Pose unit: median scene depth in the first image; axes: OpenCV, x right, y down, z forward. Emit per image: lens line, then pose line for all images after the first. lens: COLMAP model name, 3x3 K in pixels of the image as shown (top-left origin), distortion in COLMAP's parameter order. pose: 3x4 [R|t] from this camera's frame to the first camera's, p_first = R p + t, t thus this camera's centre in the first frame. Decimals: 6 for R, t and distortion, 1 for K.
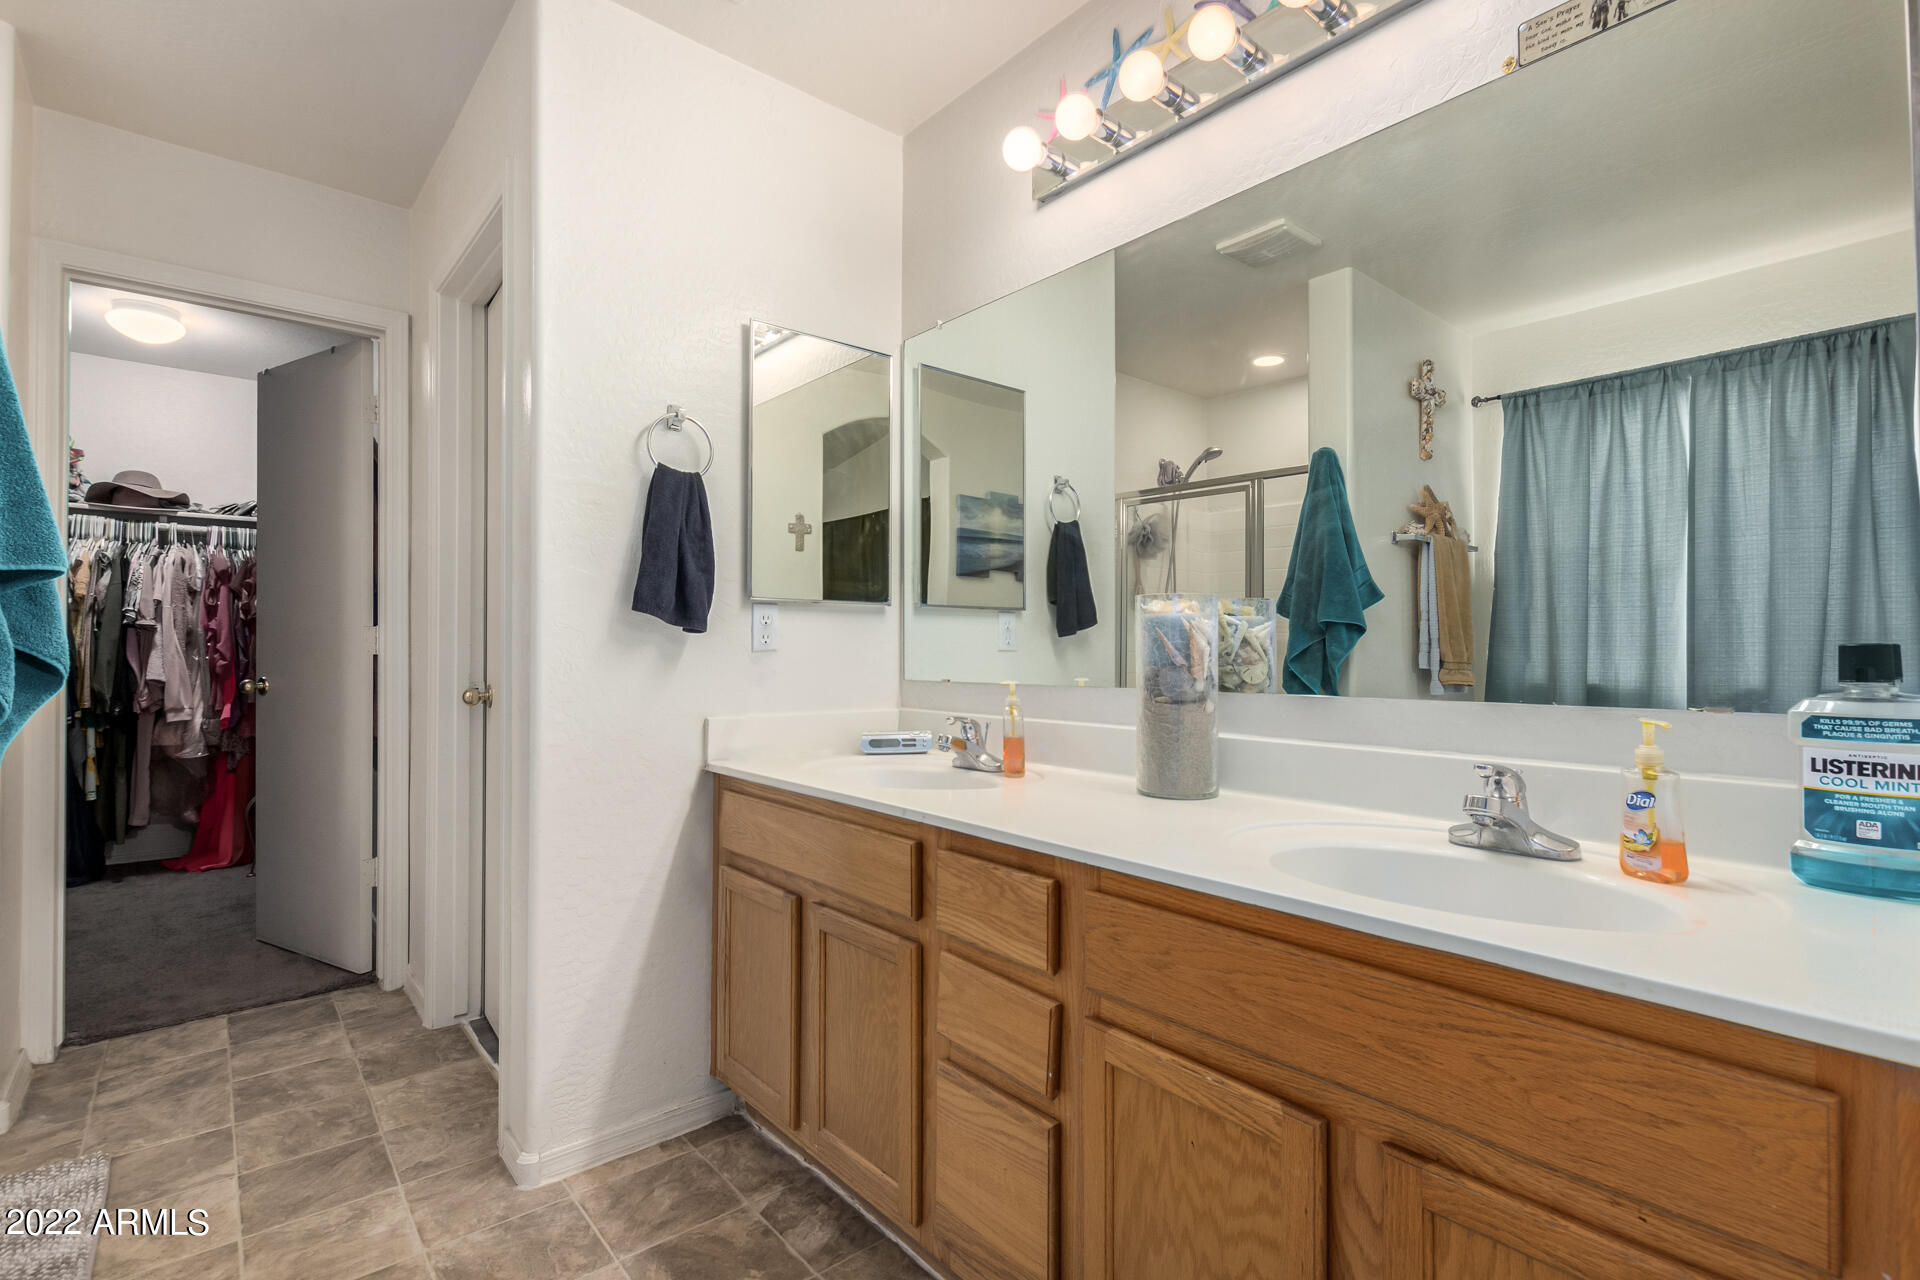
lens RADIAL K [[884.1, 0, 964.1], [0, 884.1, 646.8], [0, 0, 1]] dist [0.001356, -0.000508]
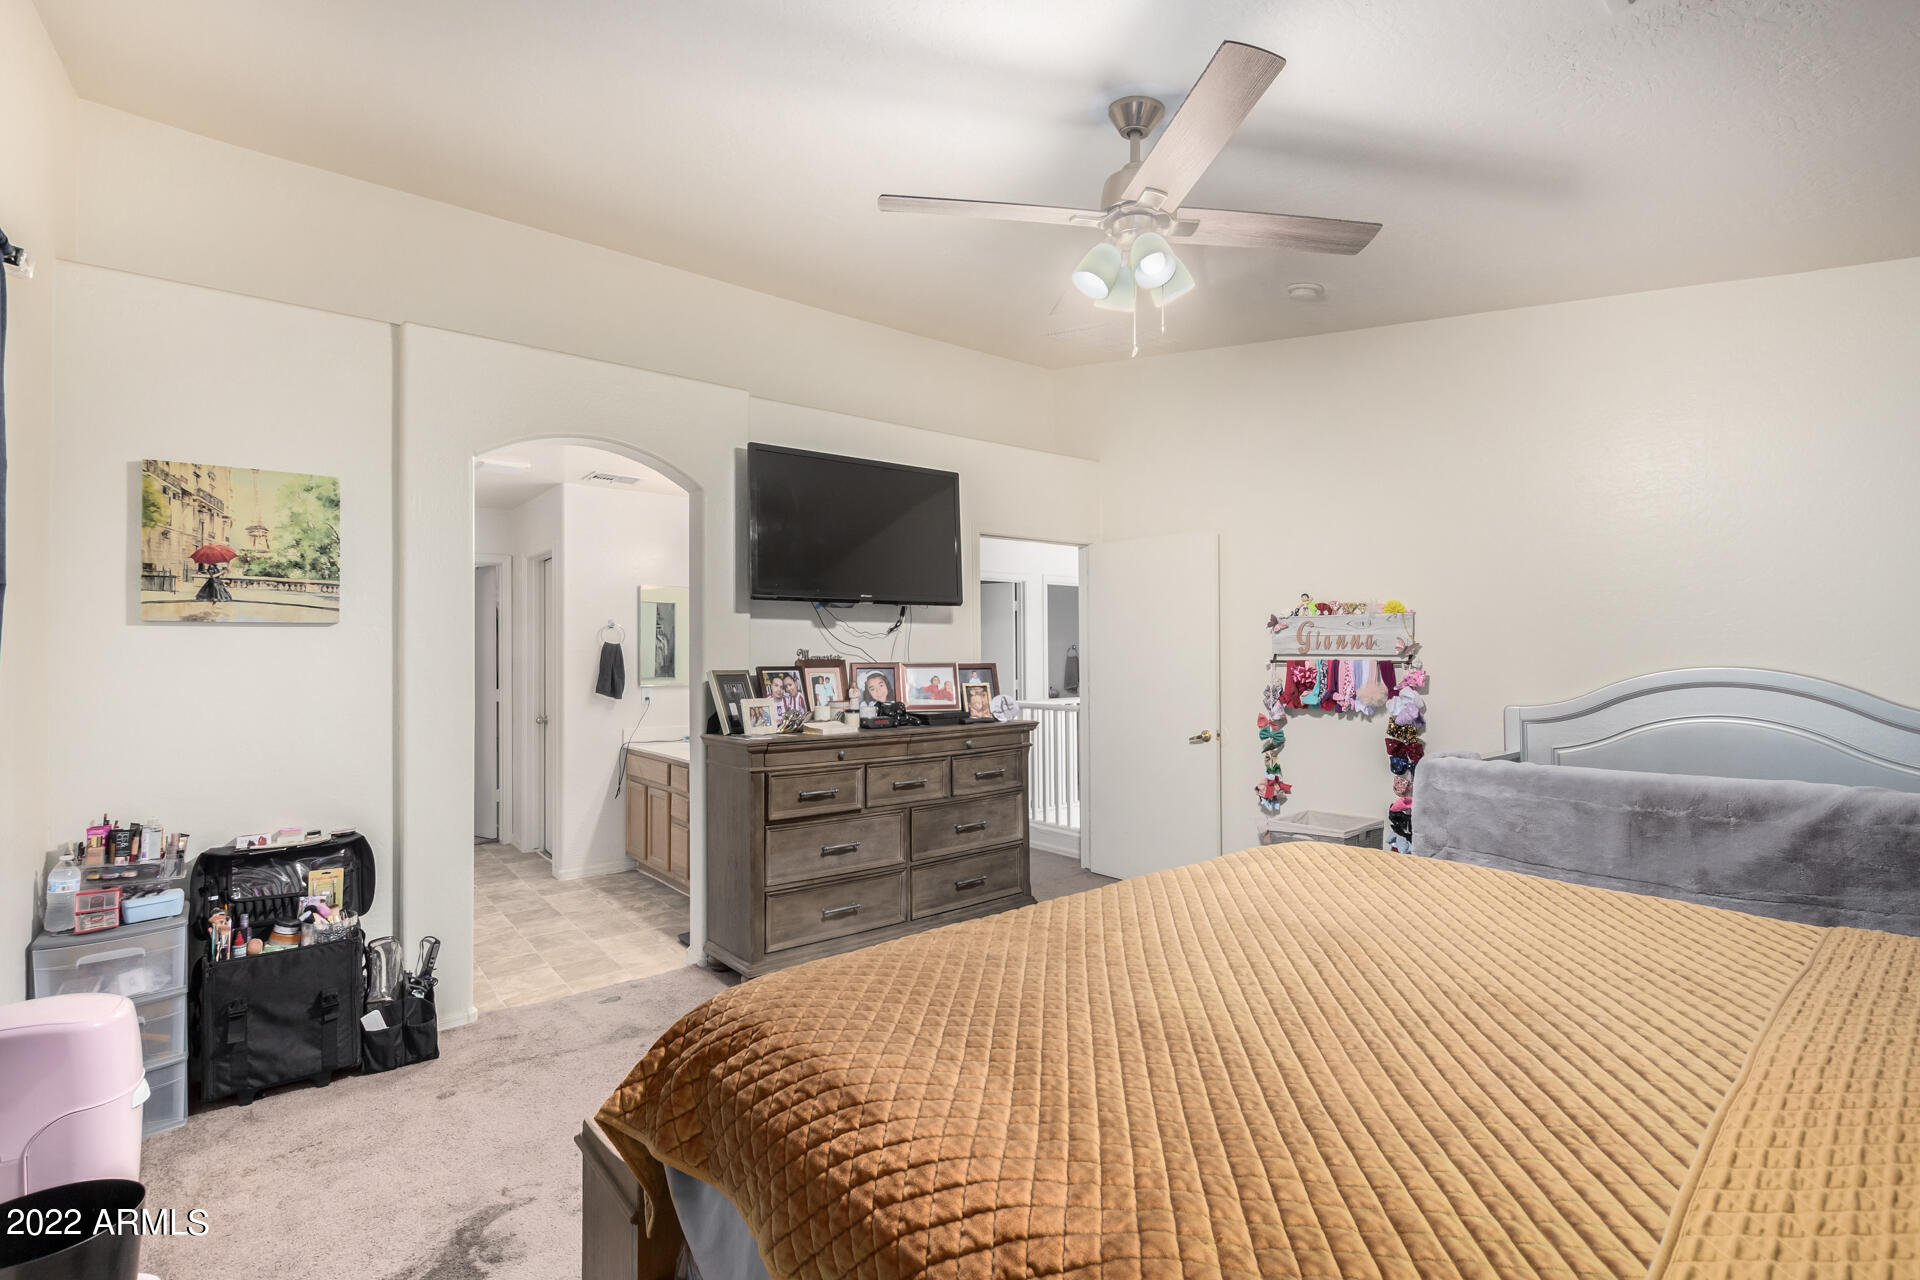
lens RADIAL K [[884.1, 0, 964.1], [0, 884.1, 646.8], [0, 0, 1]] dist [0.001356, -0.000508]
pose [[0.999365, -0.007381, -0.034851, 0.906340], [0.007216, 0.999962, -0.004850, -0.162671], [0.034886, 0.004595, 0.999381, -1.808434]]
